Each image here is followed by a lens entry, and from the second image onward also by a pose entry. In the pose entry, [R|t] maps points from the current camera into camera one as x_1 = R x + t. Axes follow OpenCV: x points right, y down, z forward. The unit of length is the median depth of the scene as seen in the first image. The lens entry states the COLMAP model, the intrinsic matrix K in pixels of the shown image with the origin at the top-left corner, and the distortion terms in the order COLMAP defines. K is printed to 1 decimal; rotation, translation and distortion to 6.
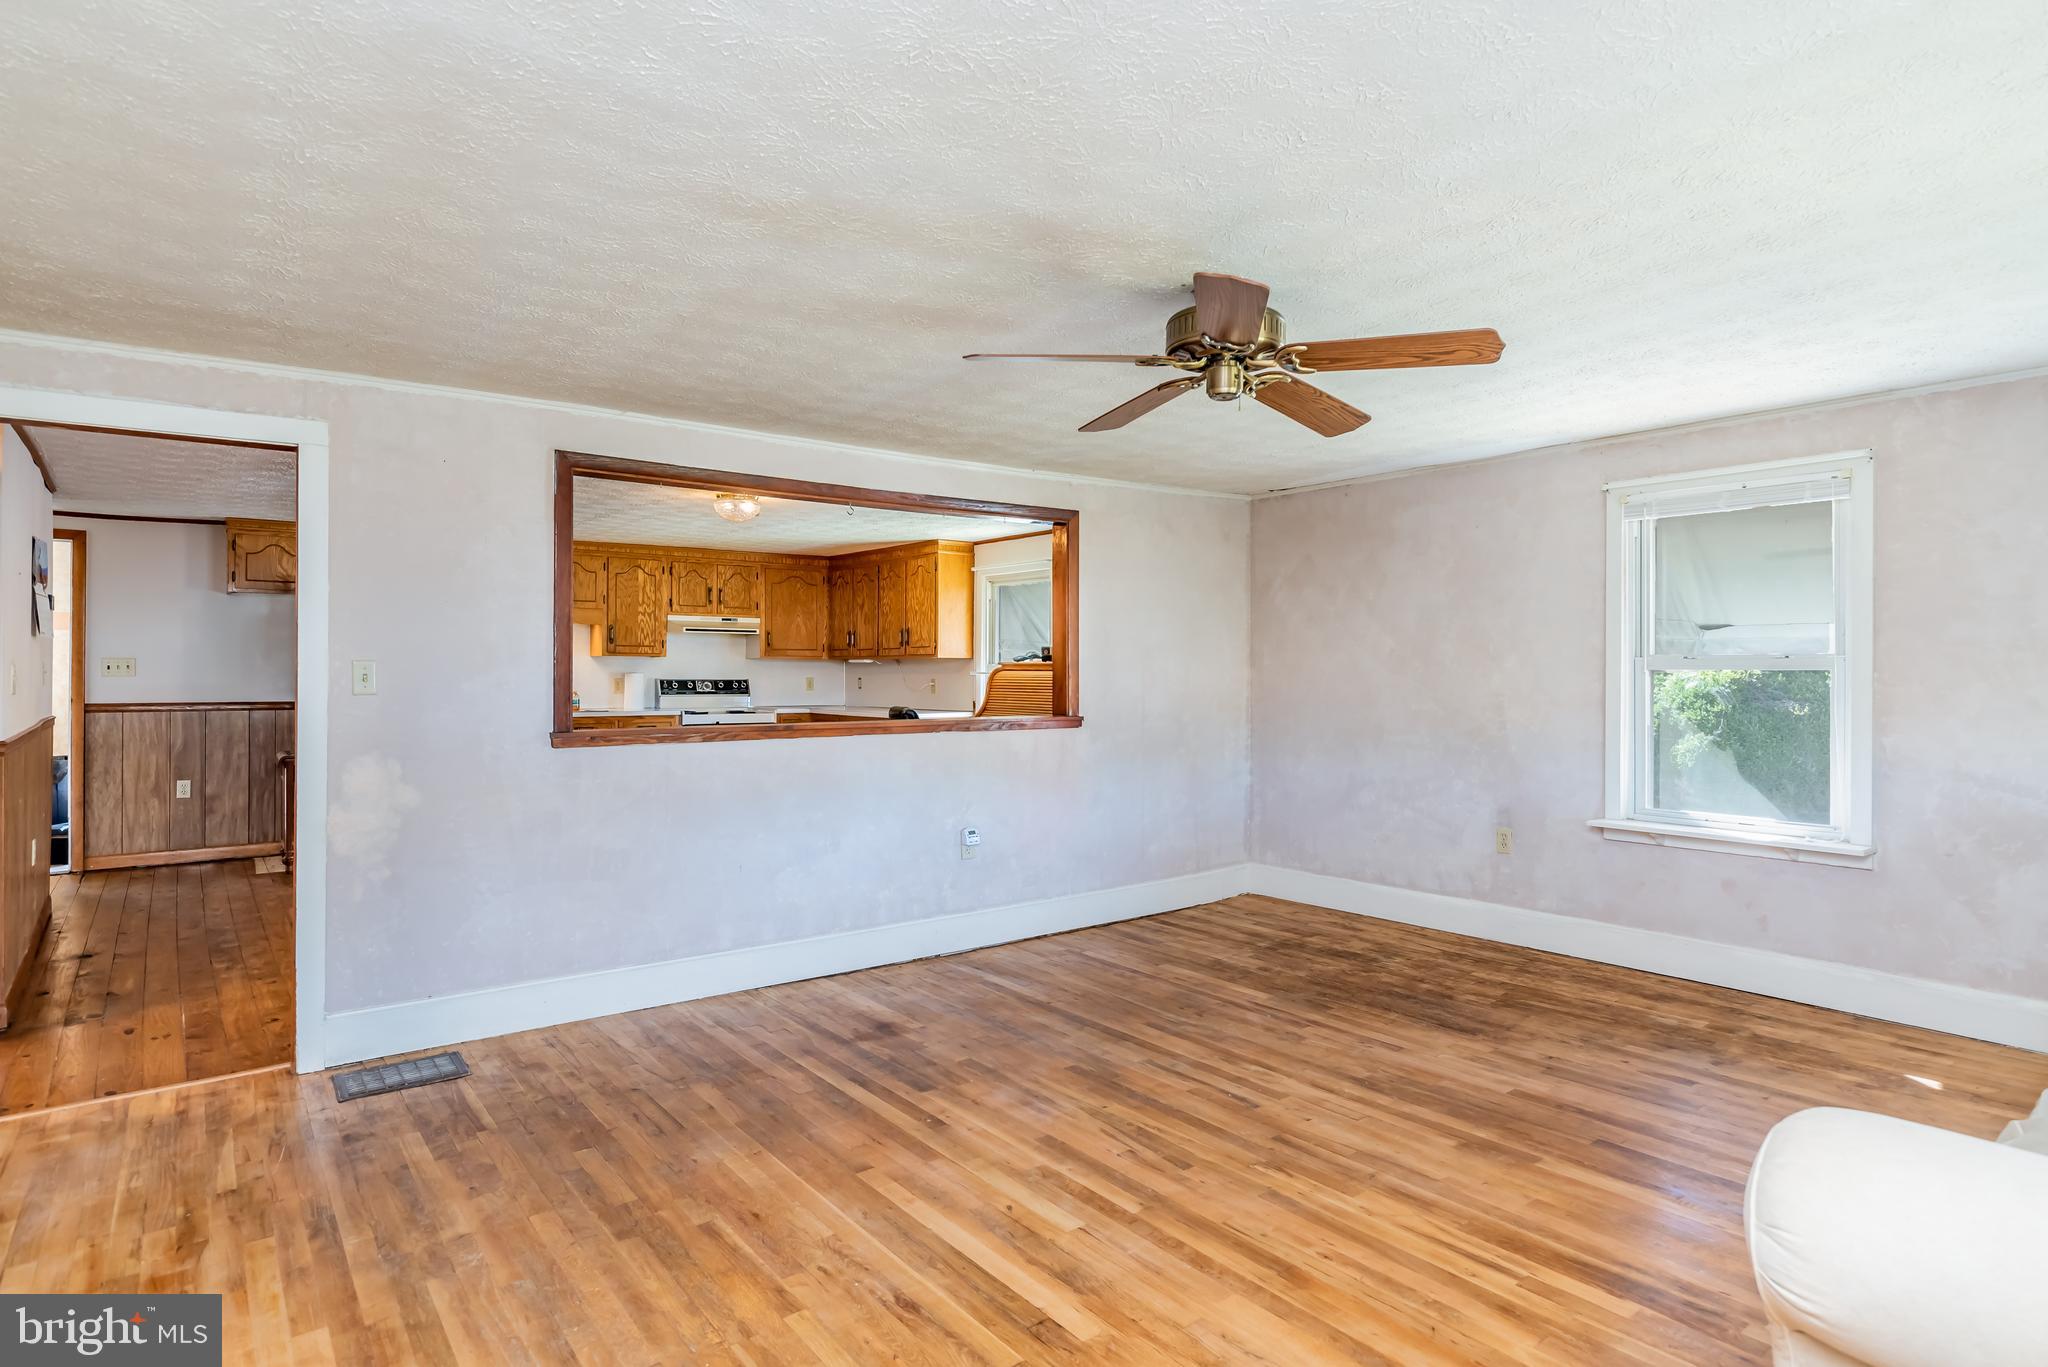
lens RADIAL K [[1062.0, 0, 1066.2], [0, 1062.0, 672.2], [0, 0, 1]] dist [0.000405, -0.001946]
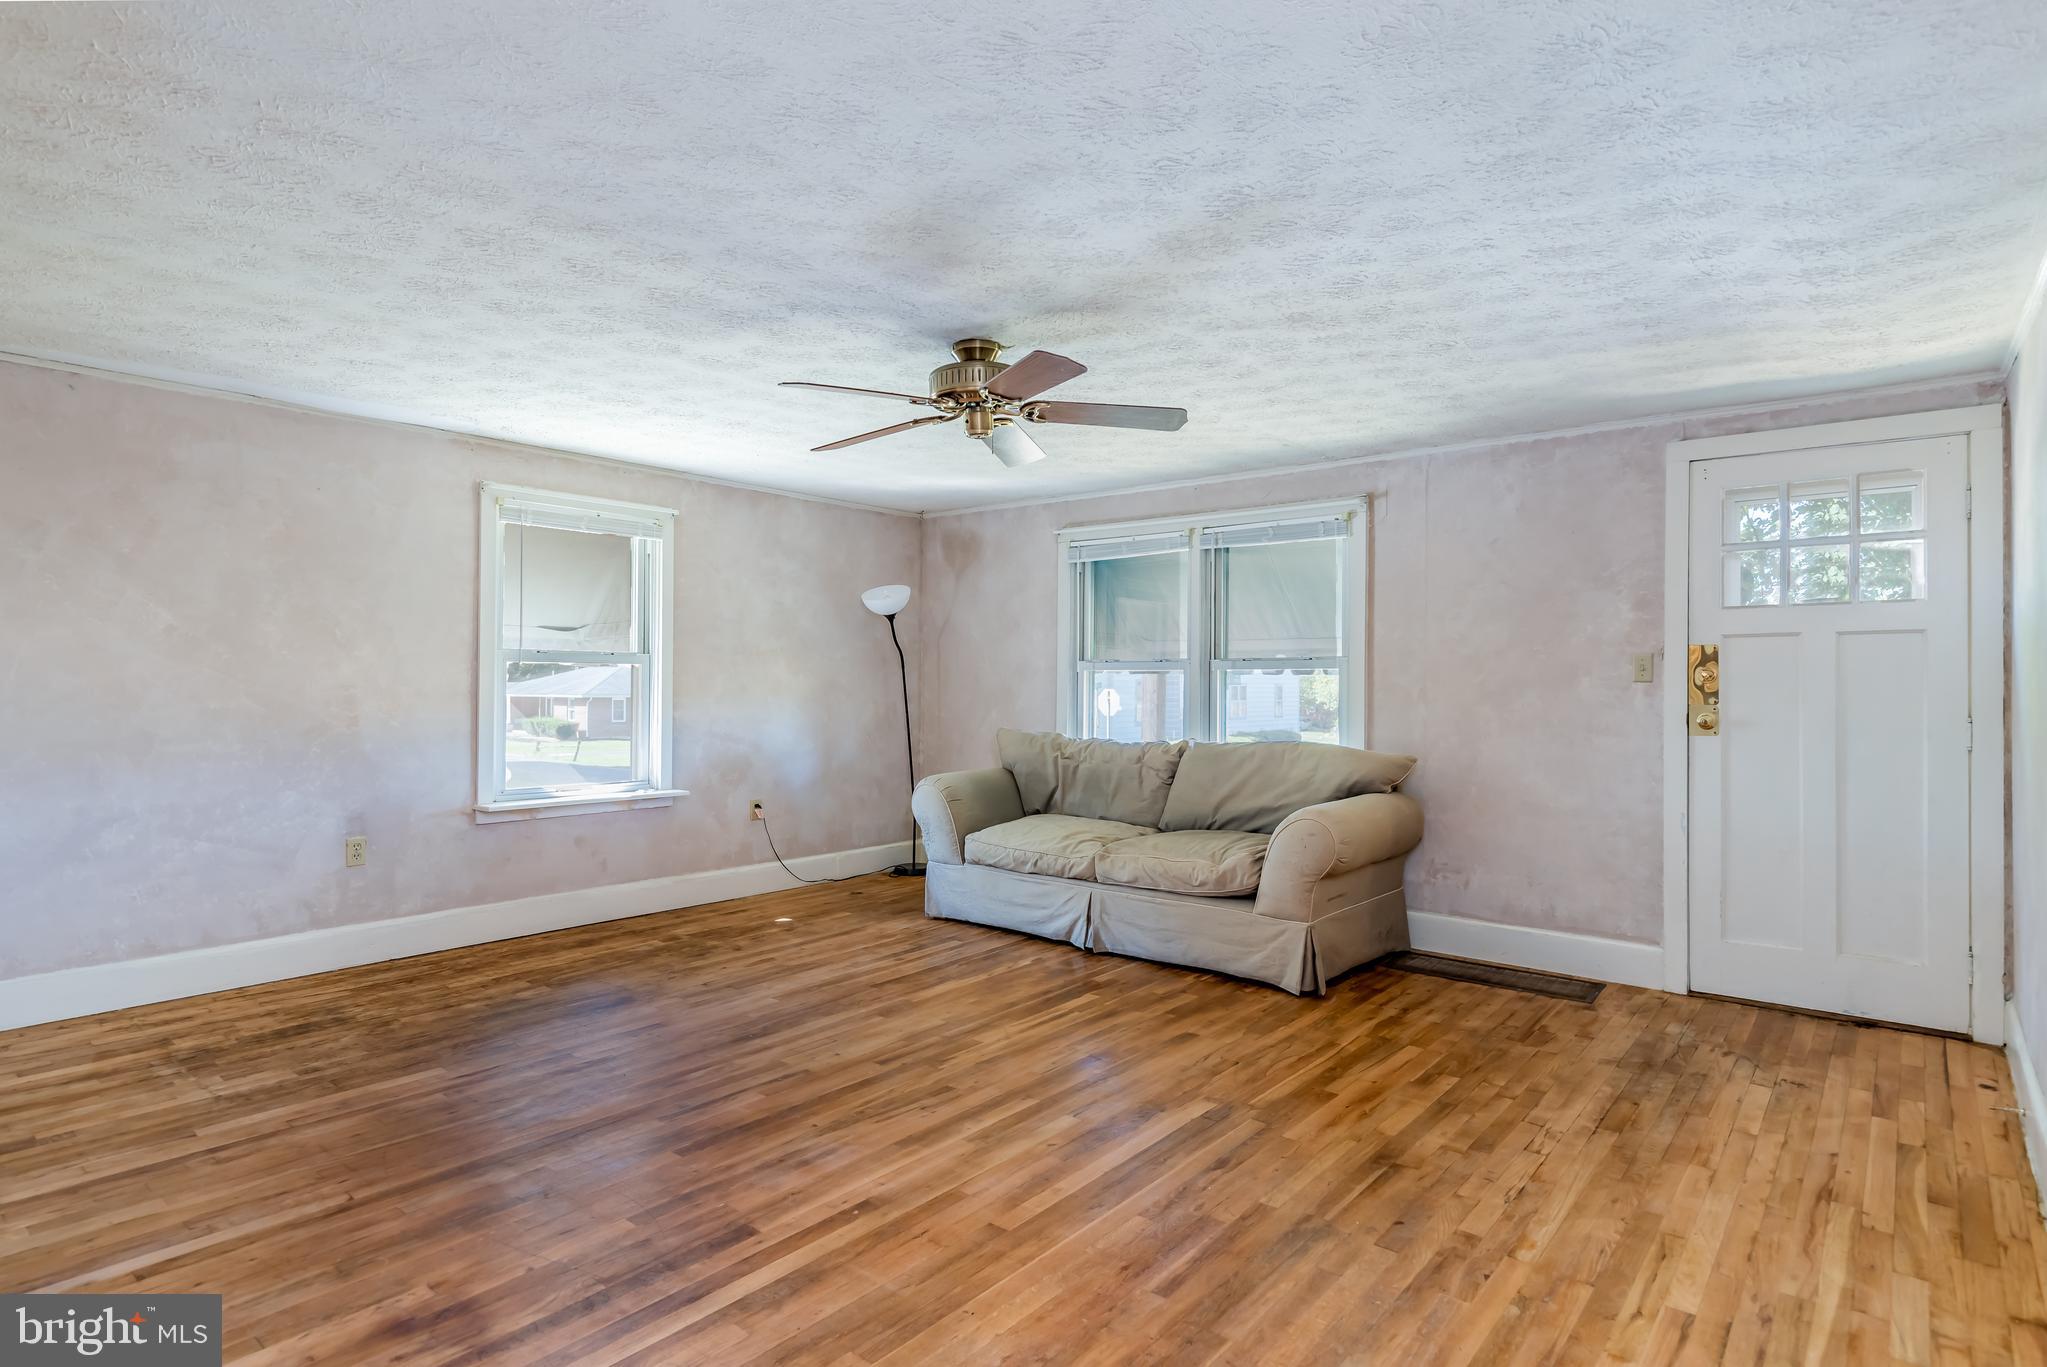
lens RADIAL K [[1061.5, 0, 1031.5], [0, 1061.5, 681.2], [0, 0, 1]] dist [0.000405, -0.001946]
pose [[-0.179466, -0.000099, 0.983764, -0.611467], [-0.008360, 0.999964, -0.001425, 0.014524], [-0.983729, -0.008480, -0.179460, 0.662031]]
